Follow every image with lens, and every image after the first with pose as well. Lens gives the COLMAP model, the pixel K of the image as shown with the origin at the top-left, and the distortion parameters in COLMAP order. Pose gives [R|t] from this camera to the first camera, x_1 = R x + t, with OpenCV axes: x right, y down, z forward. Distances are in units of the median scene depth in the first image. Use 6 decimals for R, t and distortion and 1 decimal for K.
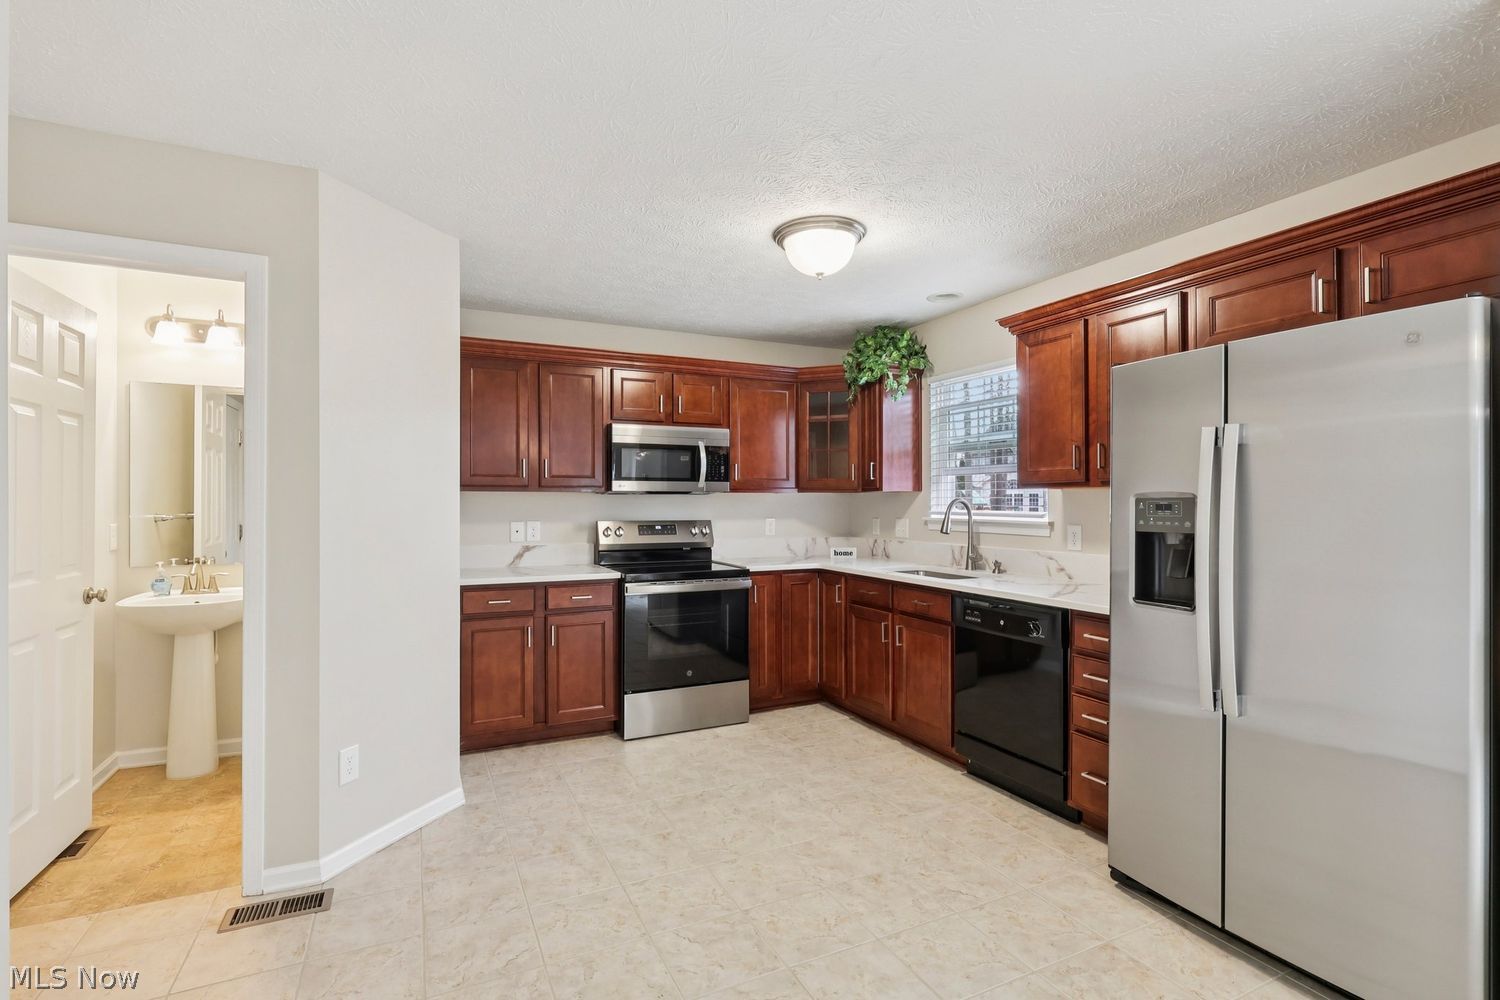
lens RADIAL K [[692.9, 0, 747.4], [0, 692.9, 502.8], [0, 0, 1]] dist [-0.002024, -0.000021]
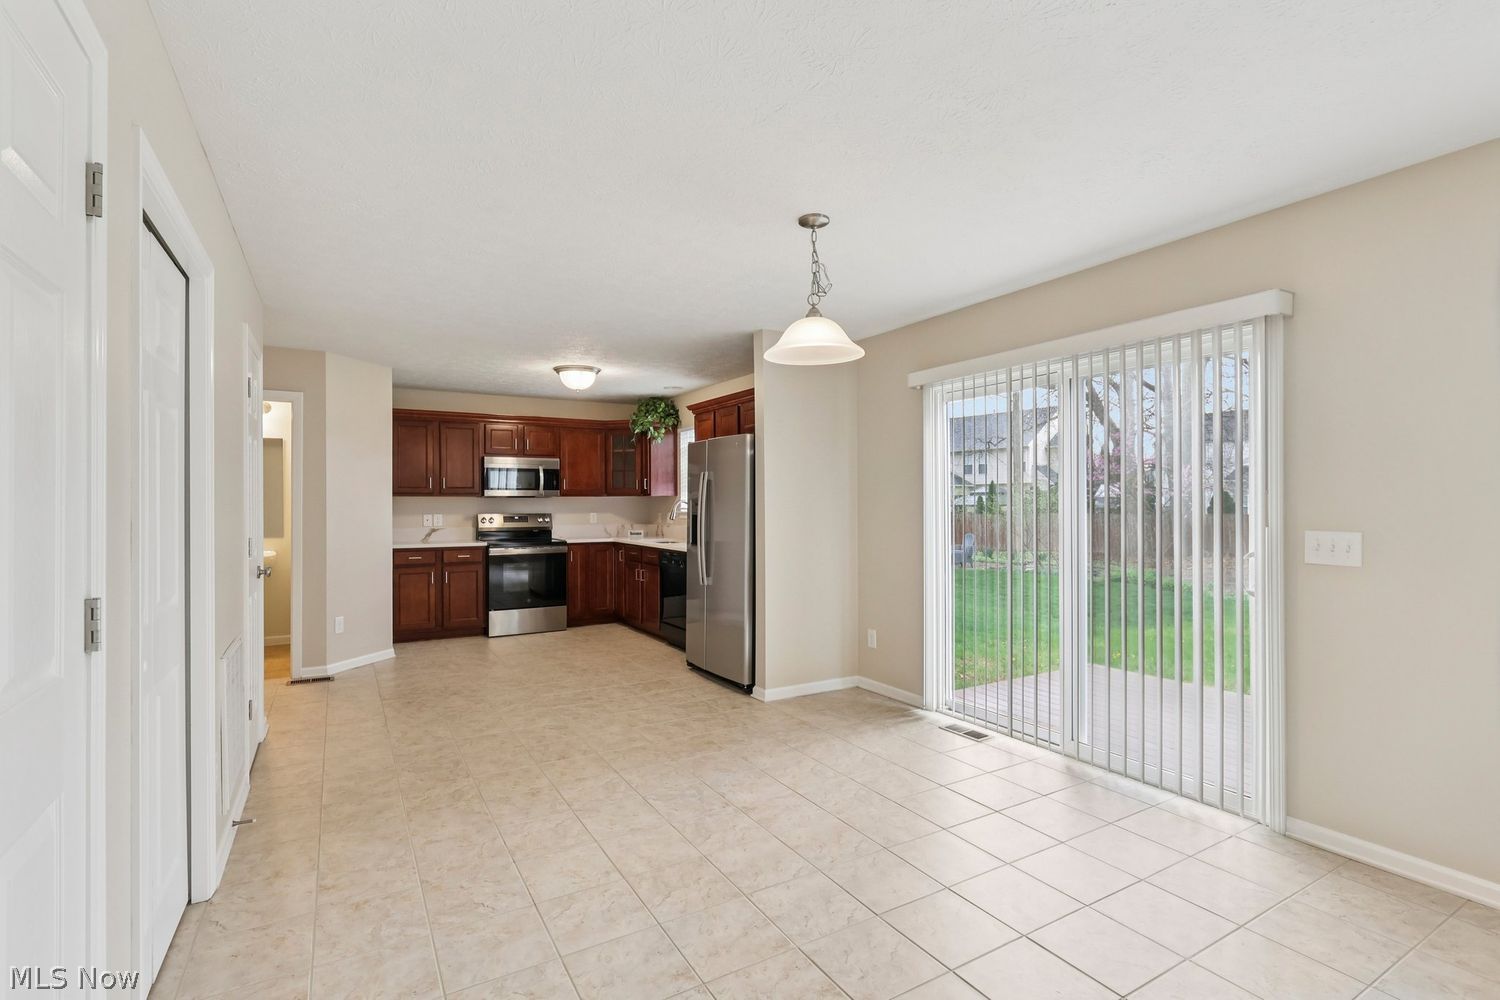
lens RADIAL K [[692.9, 0, 747.4], [0, 692.9, 502.8], [0, 0, 1]] dist [-0.002024, -0.000021]
pose [[0.996306, -0.000990, 0.085869, 0.314870], [0.000911, 0.999999, 0.000966, -0.001255], [-0.085870, -0.000884, 0.996306, -0.784713]]
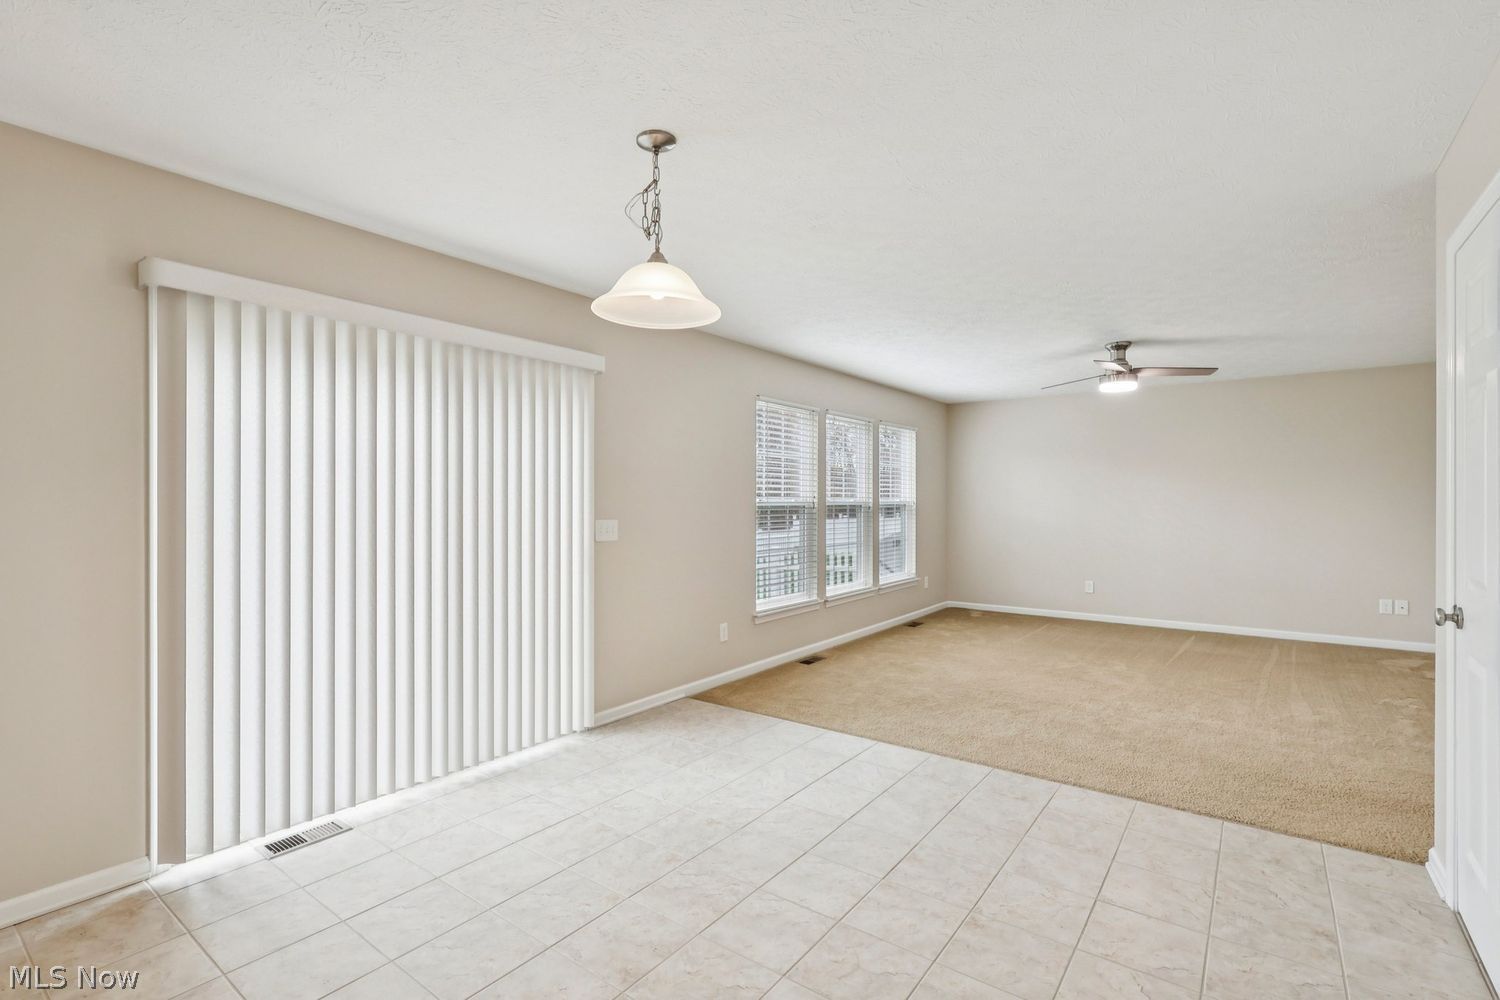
lens RADIAL K [[692.9, 0, 747.4], [0, 692.9, 502.8], [0, 0, 1]] dist [-0.002024, -0.000021]
pose [[-0.461855, -0.001797, 0.886953, -0.083112], [-0.001844, 0.999998, 0.001066, 0.000583], [-0.886953, -0.001143, -0.461858, 0.104357]]
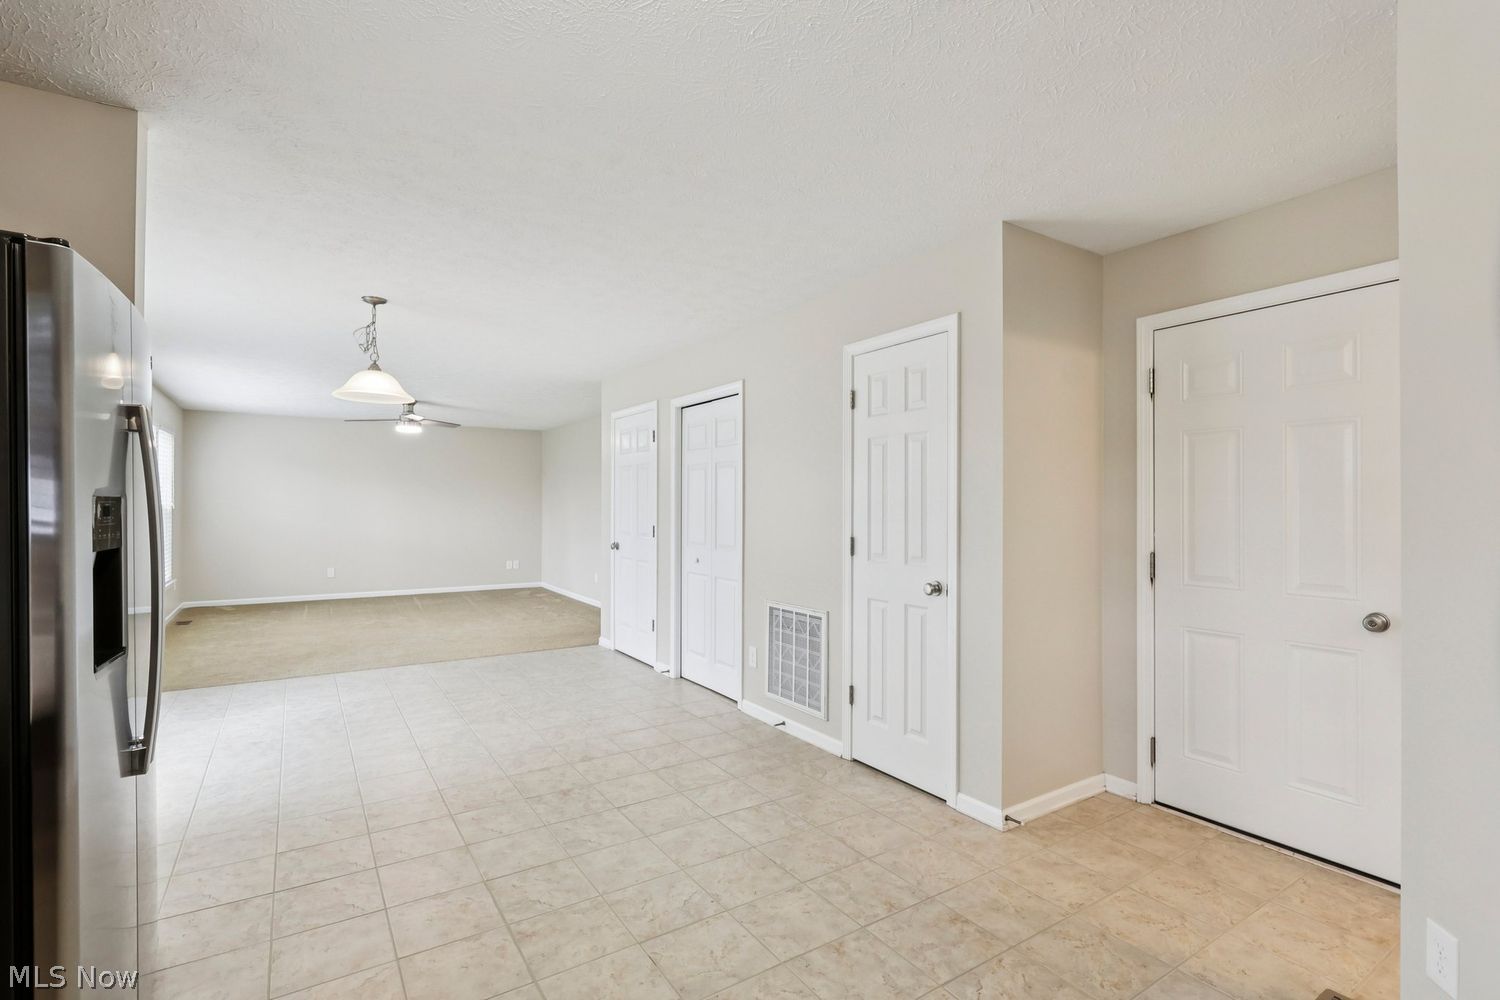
lens RADIAL K [[696.1, 0, 746.6], [0, 696.1, 505.5], [0, 0, 1]] dist [-0.002216, 0.000700]
pose [[-0.992066, -0.002475, -0.125693, 0.047898], [-0.002191, 0.999995, -0.002402, 0.001789], [0.125698, -0.002107, -0.992066, 0.947792]]
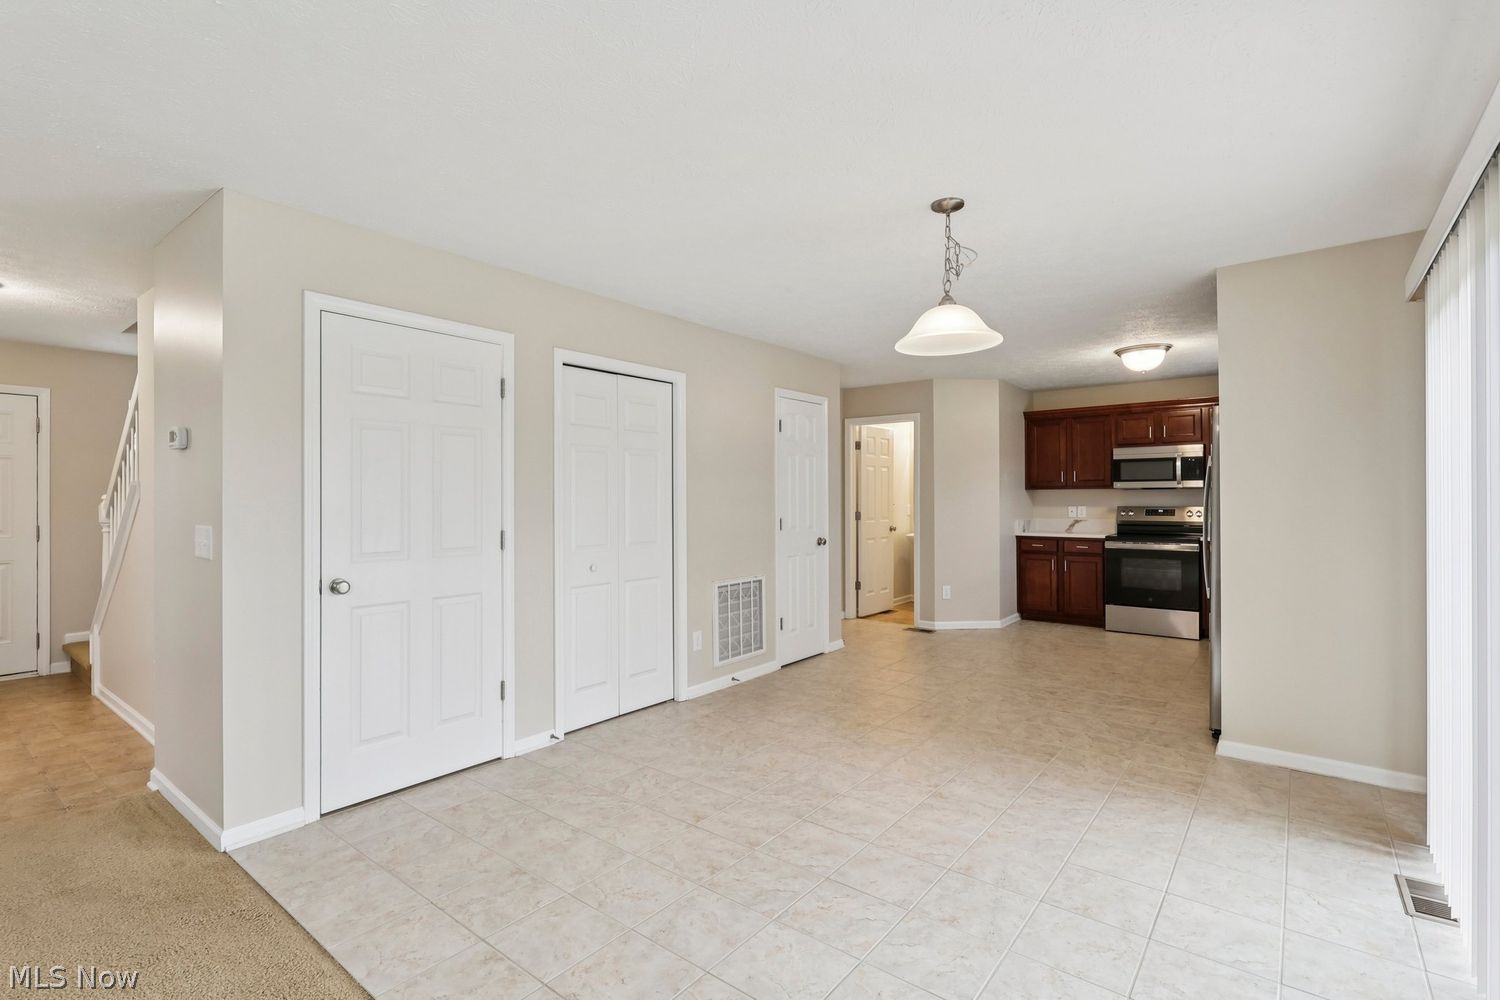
lens RADIAL K [[697.4, 0, 745.1], [0, 697.4, 498.5], [0, 0, 1]] dist [-0.001010, 0.000511]
pose [[0.434185, -0.001517, -0.900822, 0.976911], [0.006714, 0.999976, 0.001552, -0.000603], [0.900799, -0.006722, 0.434185, -0.566463]]
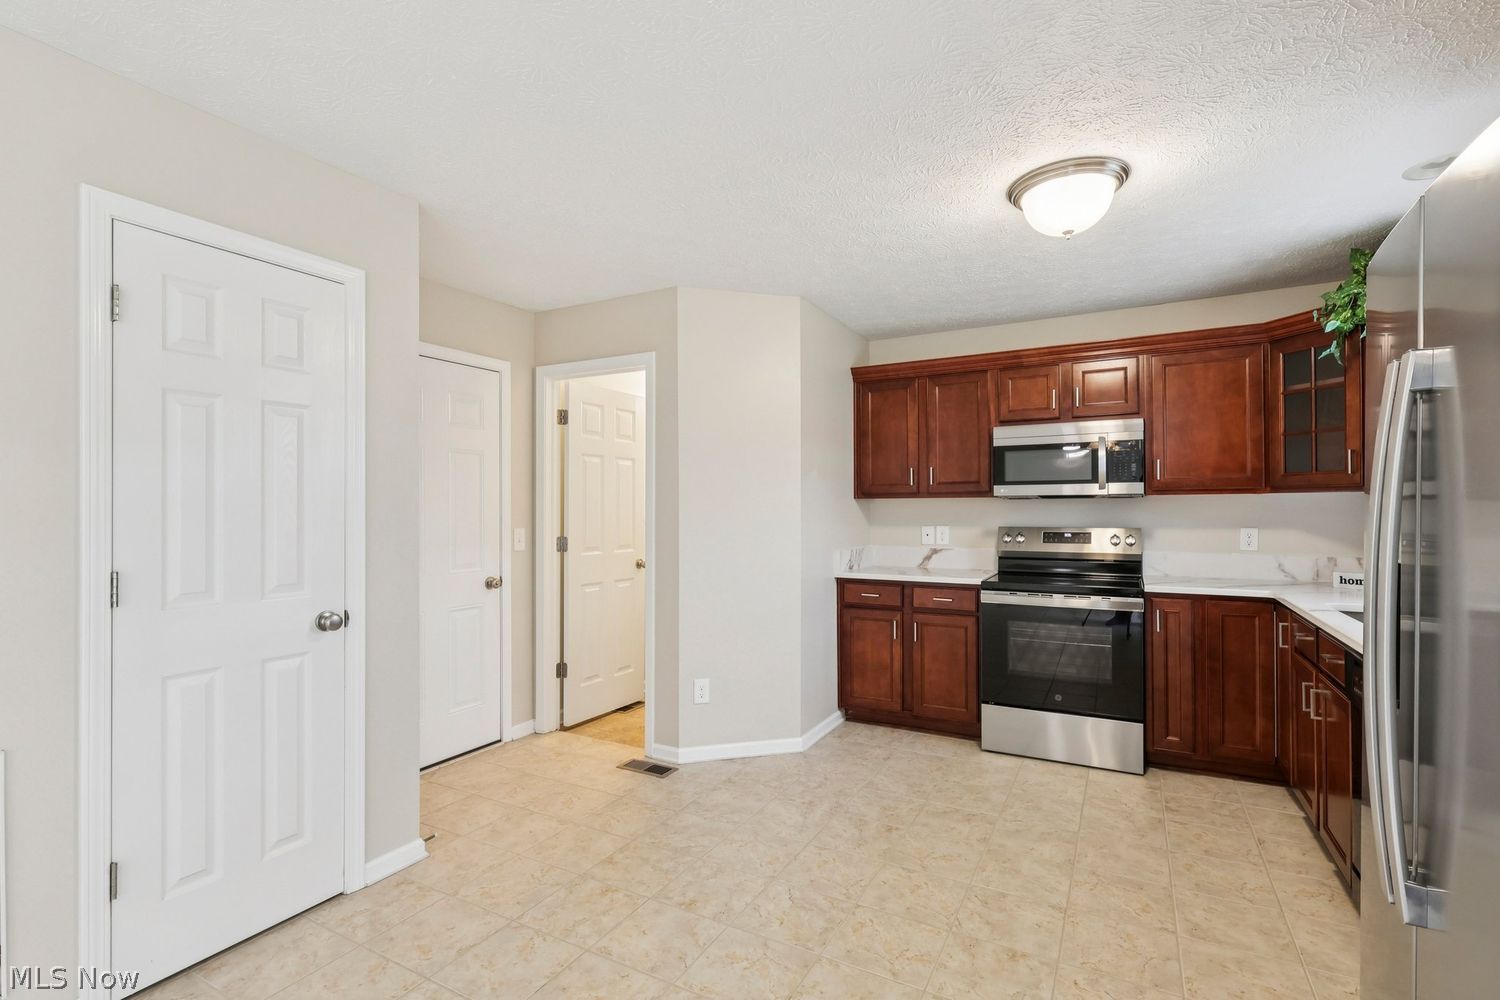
lens RADIAL K [[696.1, 0, 746.6], [0, 696.1, 505.5], [0, 0, 1]] dist [-0.002216, 0.000700]
pose [[0.580826, -0.006848, -0.813999, 0.415490], [0.003741, 0.999977, -0.005743, 0.000894], [0.814019, 0.000291, 0.580838, 0.148557]]
